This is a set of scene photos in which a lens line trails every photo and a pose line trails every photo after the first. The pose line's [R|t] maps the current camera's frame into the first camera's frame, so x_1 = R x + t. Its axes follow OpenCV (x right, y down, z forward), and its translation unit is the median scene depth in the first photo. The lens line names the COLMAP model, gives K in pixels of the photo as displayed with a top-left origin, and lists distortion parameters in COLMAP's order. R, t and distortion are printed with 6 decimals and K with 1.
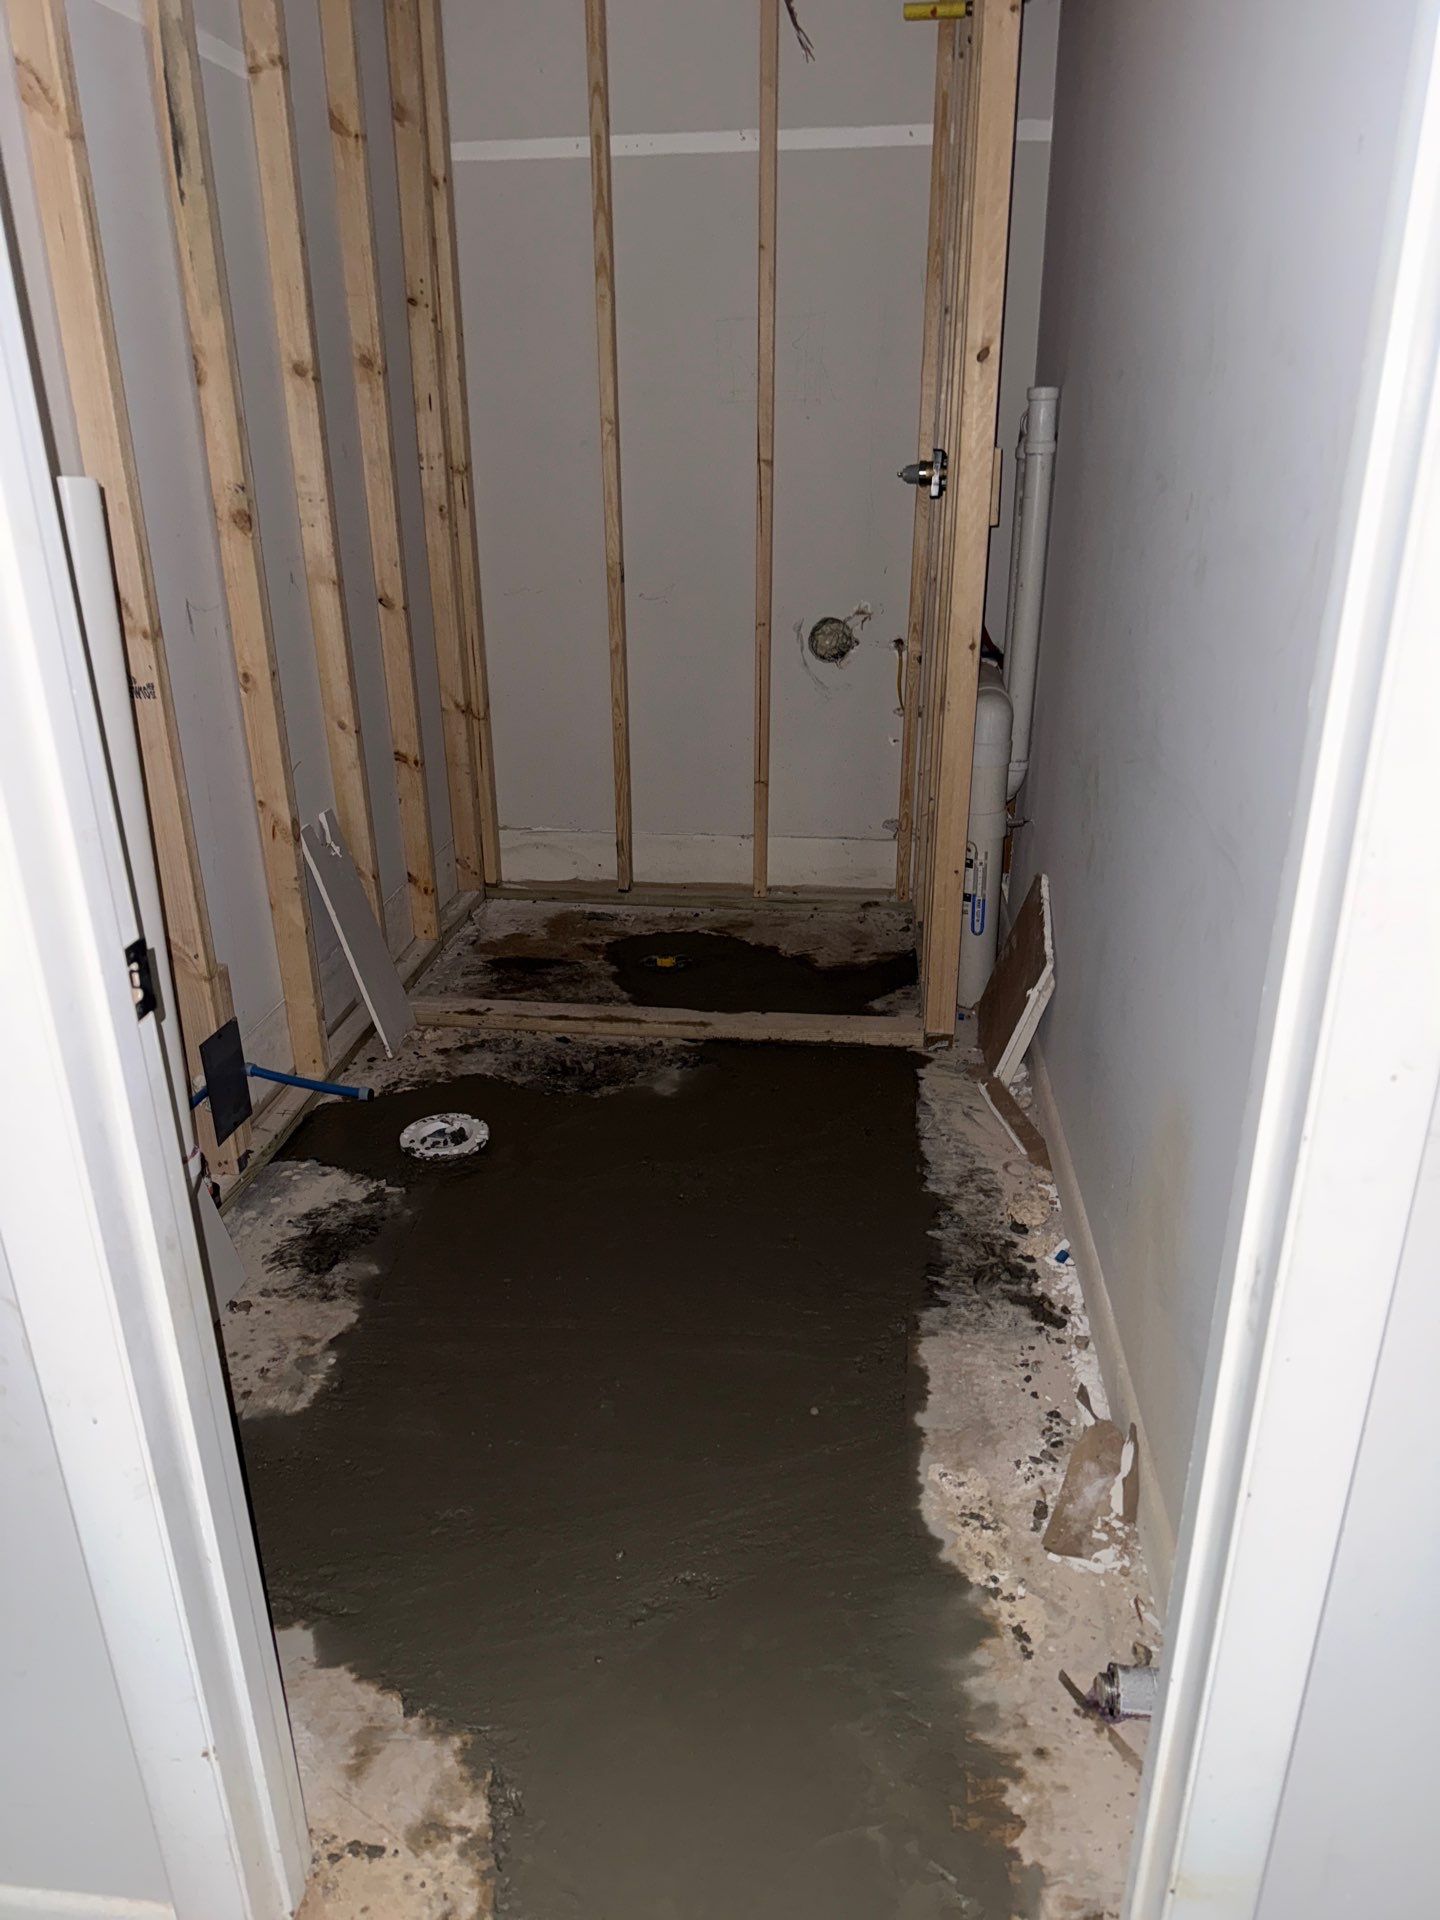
lens RADIAL K [[1334.0, 0, 718.8], [0, 1334.0, 999.6], [0, 0, 1]] dist [-0.004074, -0.009717]
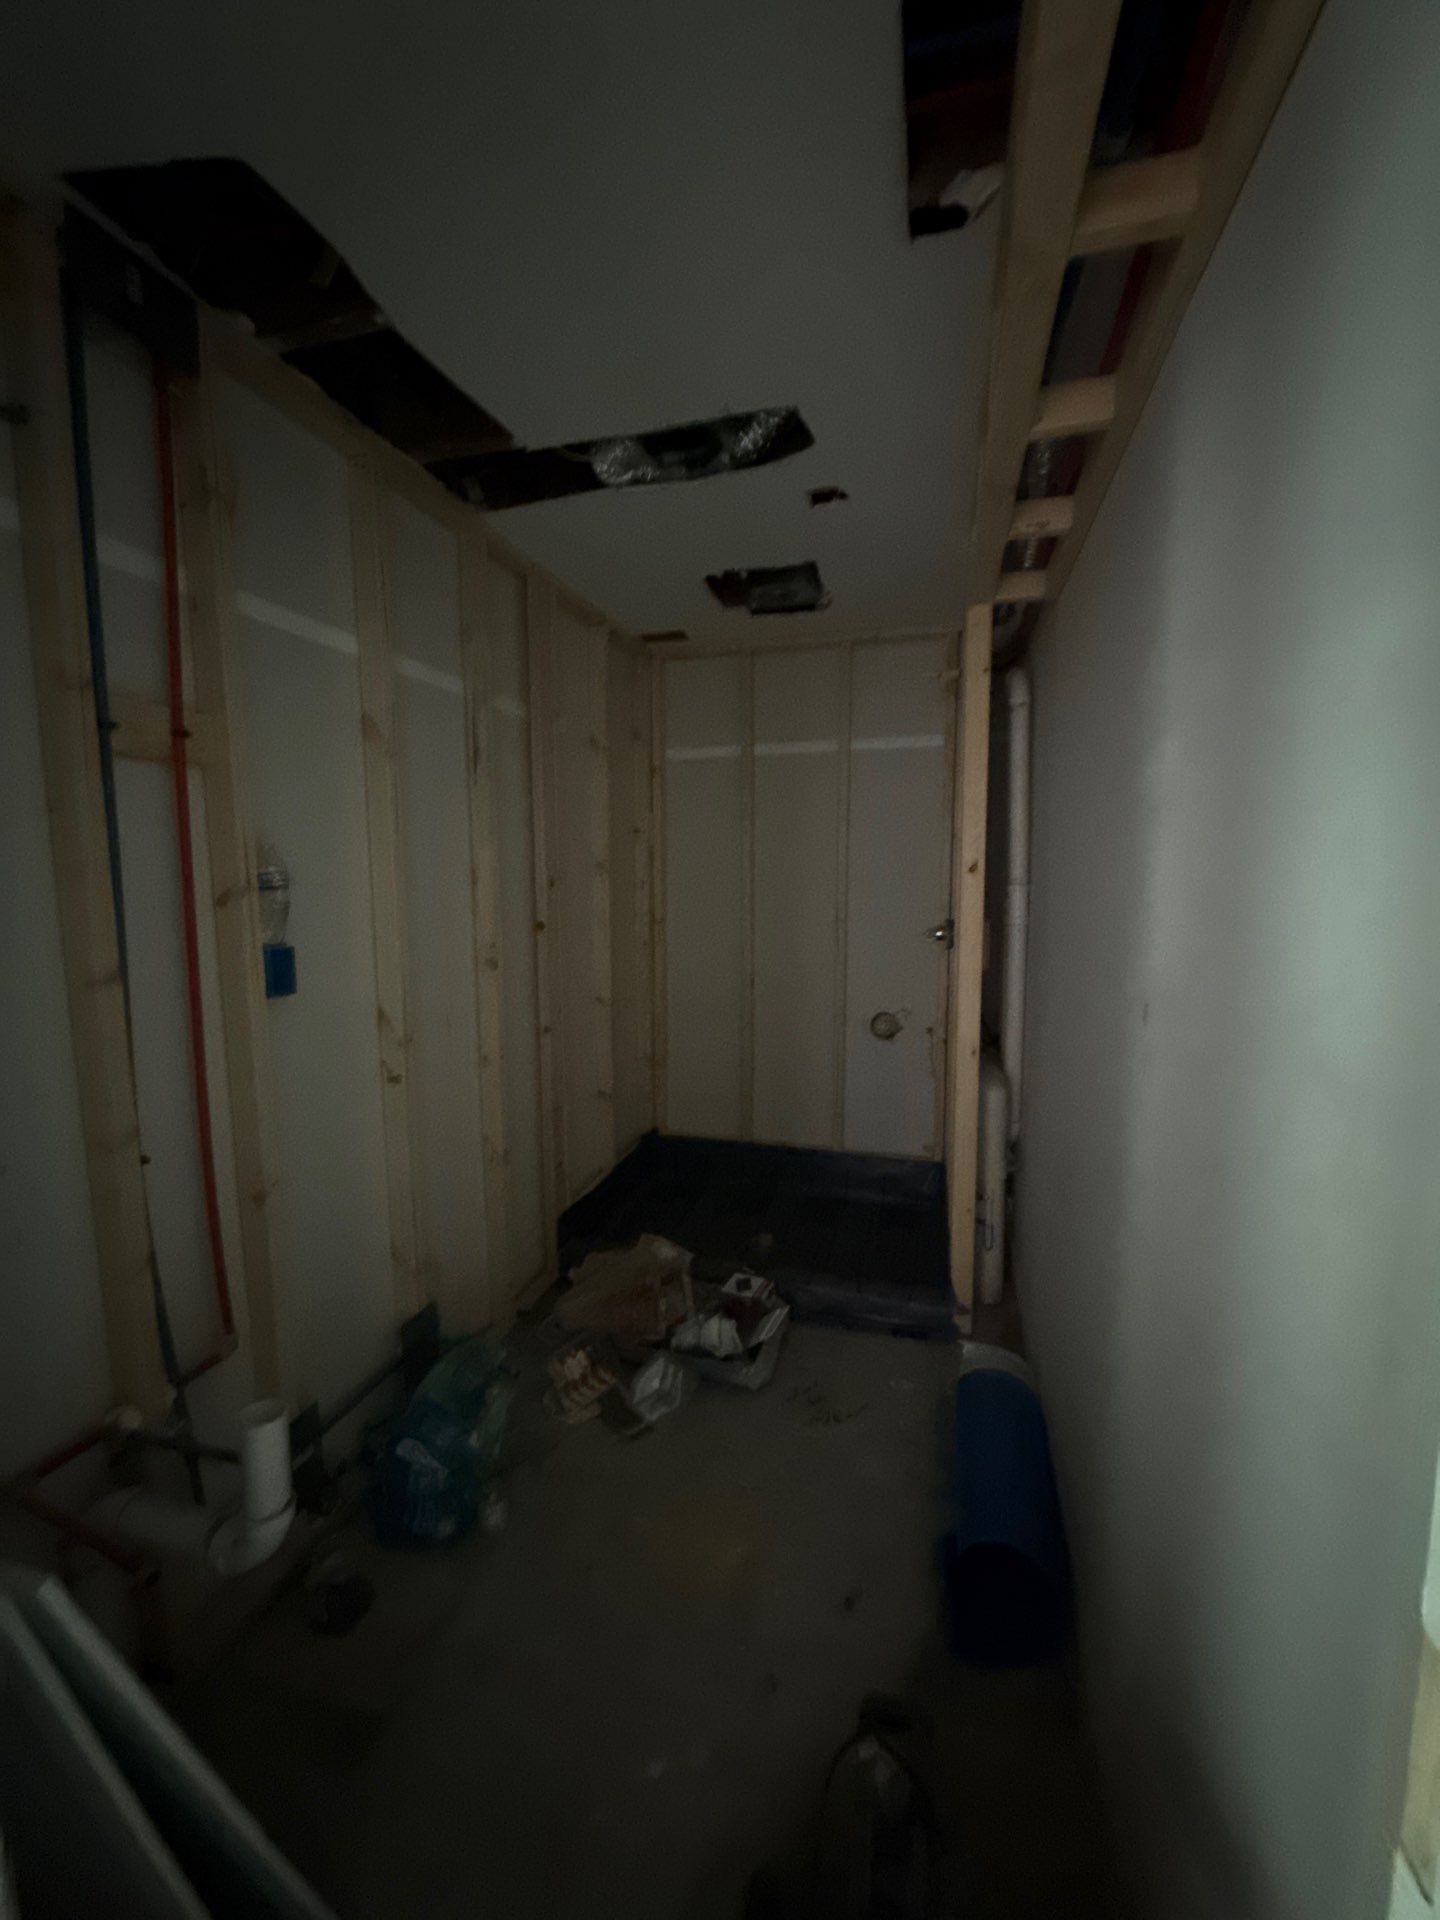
lens RADIAL K [[765.5, 0, 720.0], [0, 765.5, 960.0], [0, 0, 1]] dist [-0.000438, -0.000317]
pose [[0.987311, 0.018949, -0.157665, 0.036855], [-0.064727, 0.954657, -0.290588, -0.078697], [0.145010, 0.297105, 0.943769, 0.119765]]
